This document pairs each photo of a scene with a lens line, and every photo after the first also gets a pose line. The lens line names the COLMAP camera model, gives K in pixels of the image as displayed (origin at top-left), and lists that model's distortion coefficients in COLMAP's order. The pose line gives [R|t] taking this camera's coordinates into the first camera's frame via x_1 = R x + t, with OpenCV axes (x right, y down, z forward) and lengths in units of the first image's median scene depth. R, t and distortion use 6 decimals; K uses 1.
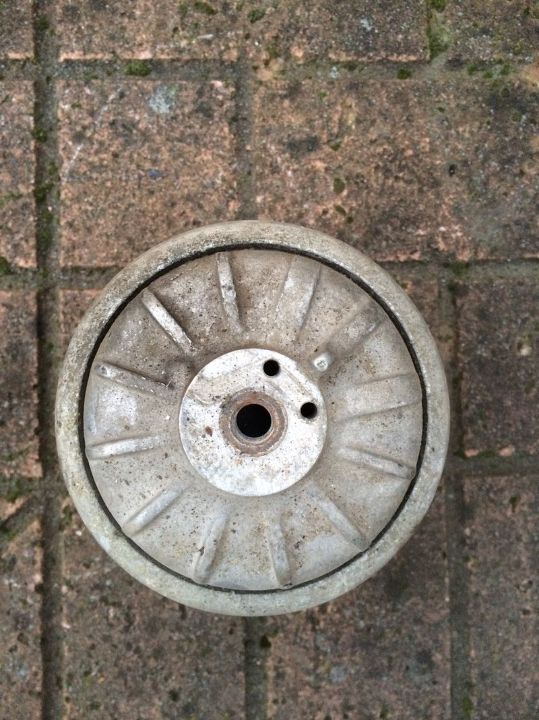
lens RADIAL K [[625.3, 0, 266.1], [0, 625.3, 367.4], [0, 0, 1]] dist [0.074201, -0.134463]
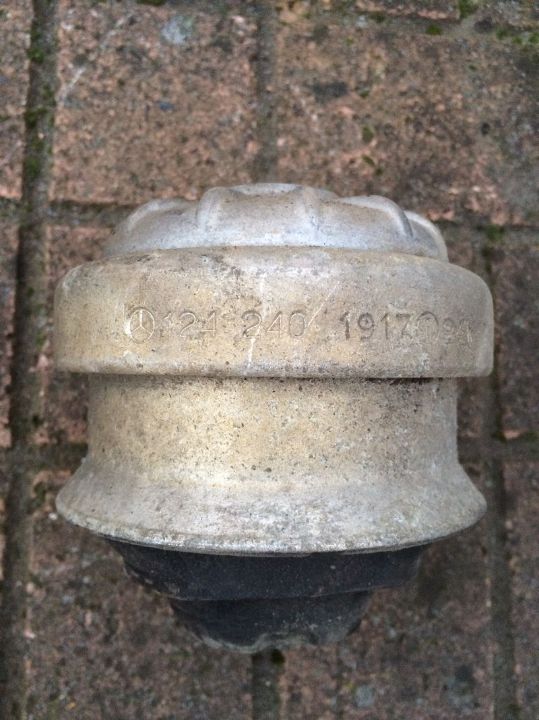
lens RADIAL K [[625.3, 0, 273.6], [0, 625.3, 369.8], [0, 0, 1]] dist [0.074201, -0.134463]
pose [[0.995550, 0.032417, 0.088479, -0.089666], [-0.022229, 0.993255, -0.113797, 0.156867], [-0.091571, 0.111324, 0.989556, 0.145233]]
